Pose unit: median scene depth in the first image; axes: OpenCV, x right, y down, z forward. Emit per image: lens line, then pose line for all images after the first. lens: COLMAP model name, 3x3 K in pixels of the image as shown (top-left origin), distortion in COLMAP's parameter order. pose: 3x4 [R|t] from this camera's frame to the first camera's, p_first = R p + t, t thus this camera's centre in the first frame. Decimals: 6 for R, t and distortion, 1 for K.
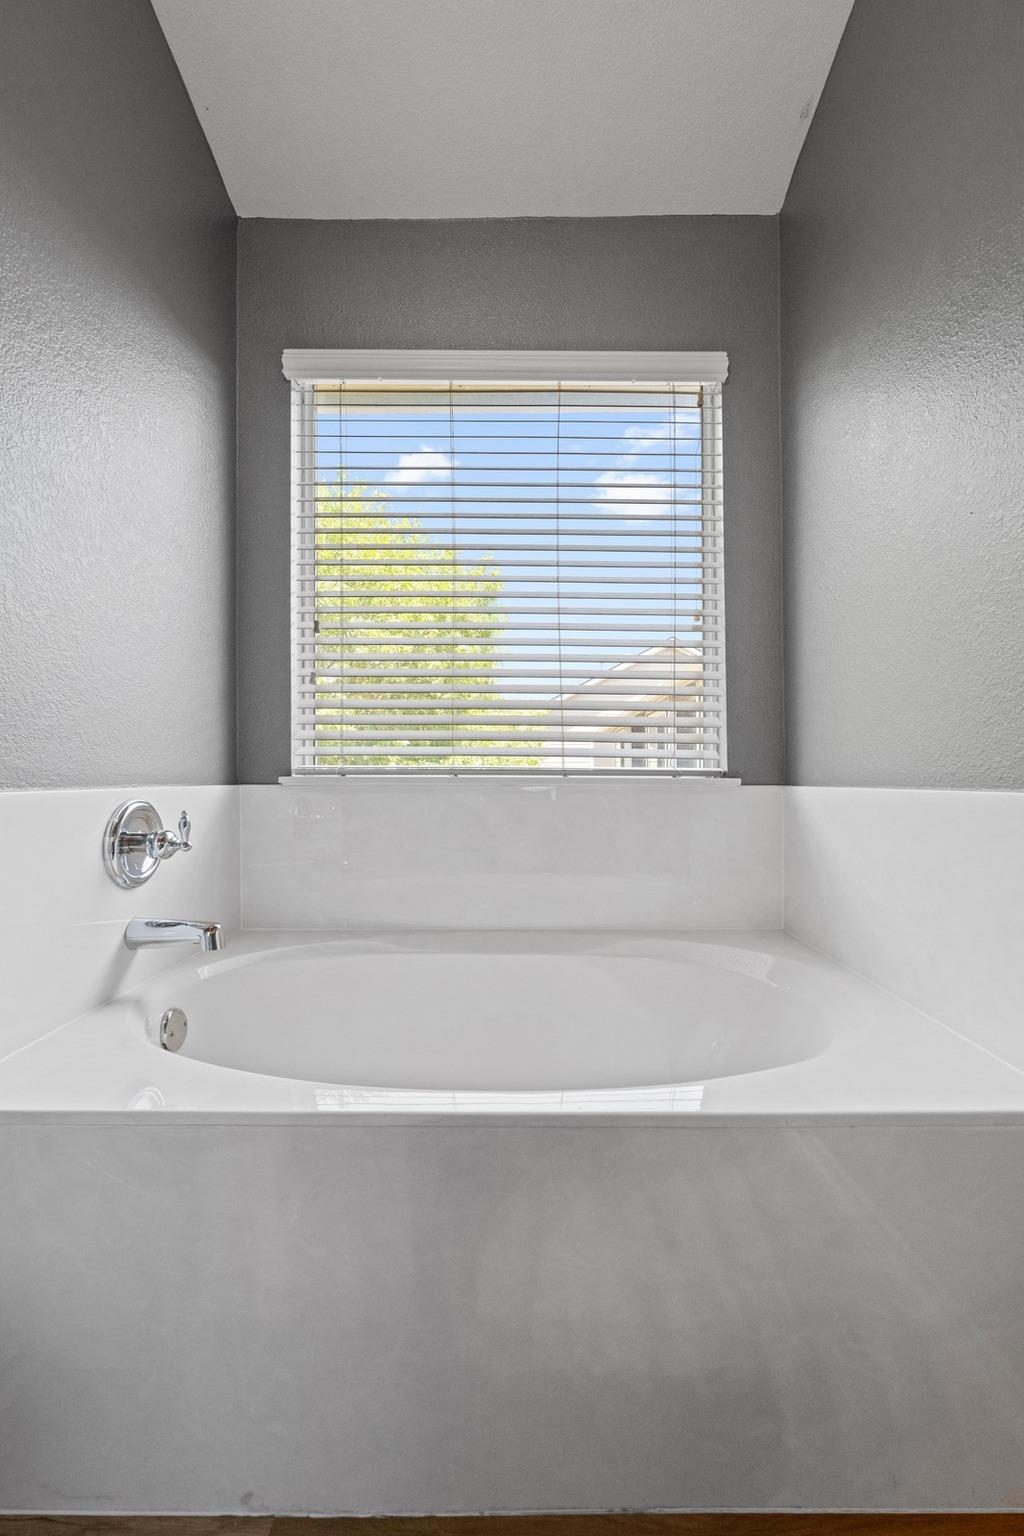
lens RADIAL K [[611.7, 0, 518.4], [0, 611.7, 767.1], [0, 0, 1]] dist [-0.000155, -0.000597]
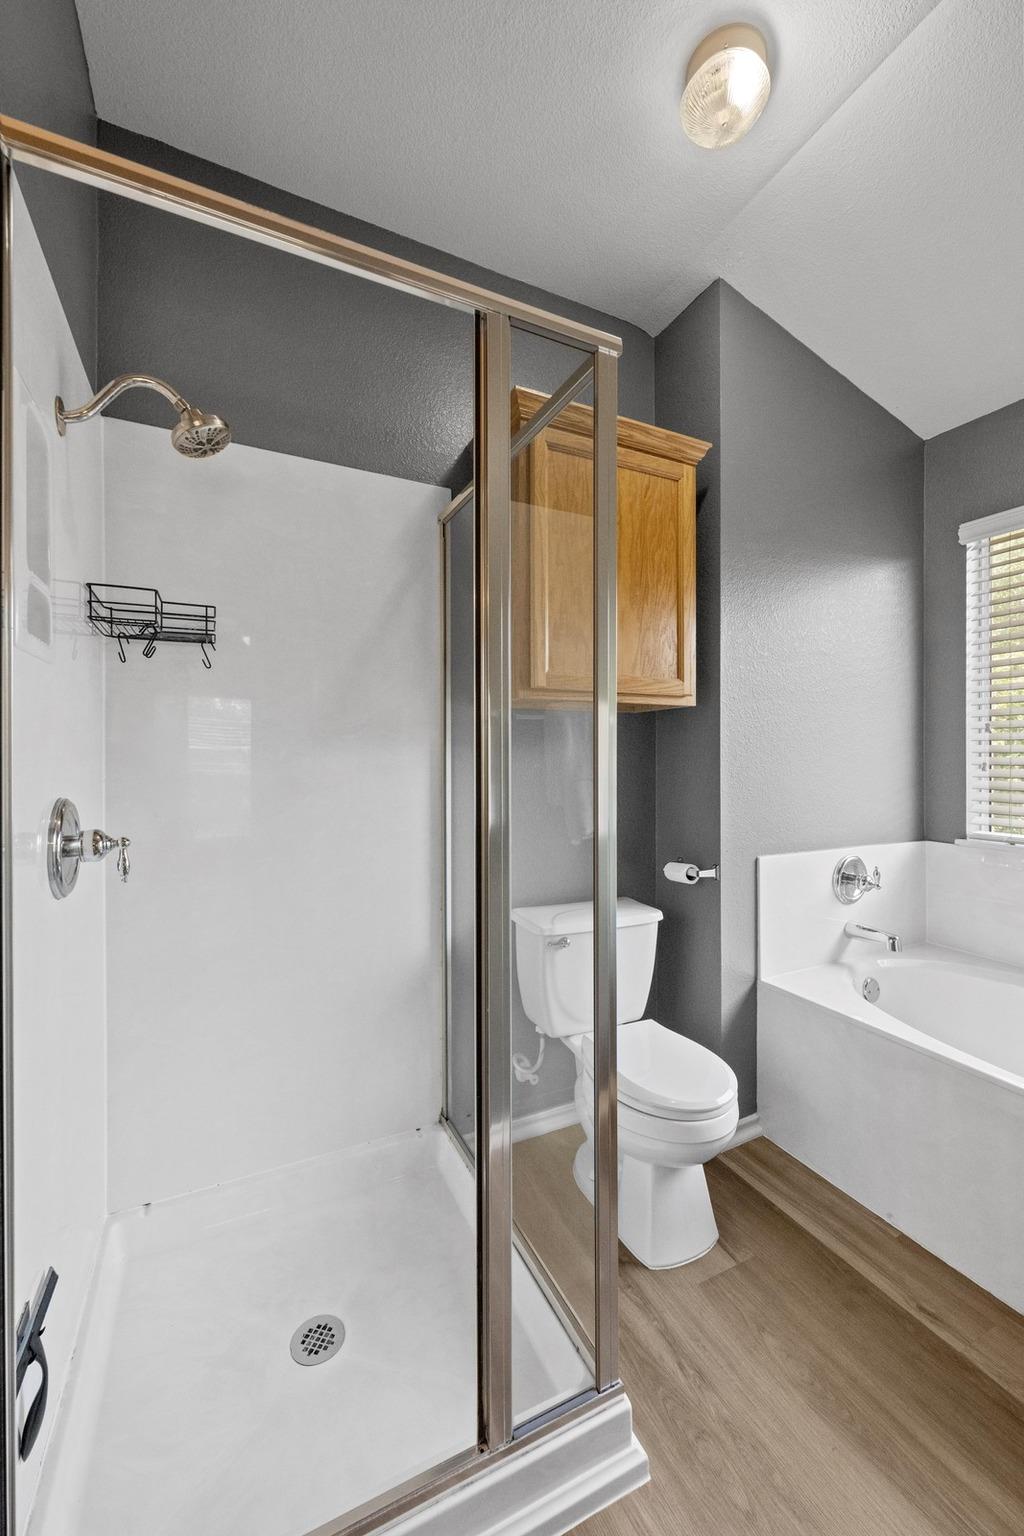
lens RADIAL K [[611.7, 0, 509.0], [0, 611.7, 757.1], [0, 0, 1]] dist [-0.000155, -0.000597]
pose [[0.442836, 0.007840, -0.896568, 0.536655], [0.008635, 0.999878, 0.013009, -0.266153], [0.896561, -0.013503, 0.442715, -0.686855]]
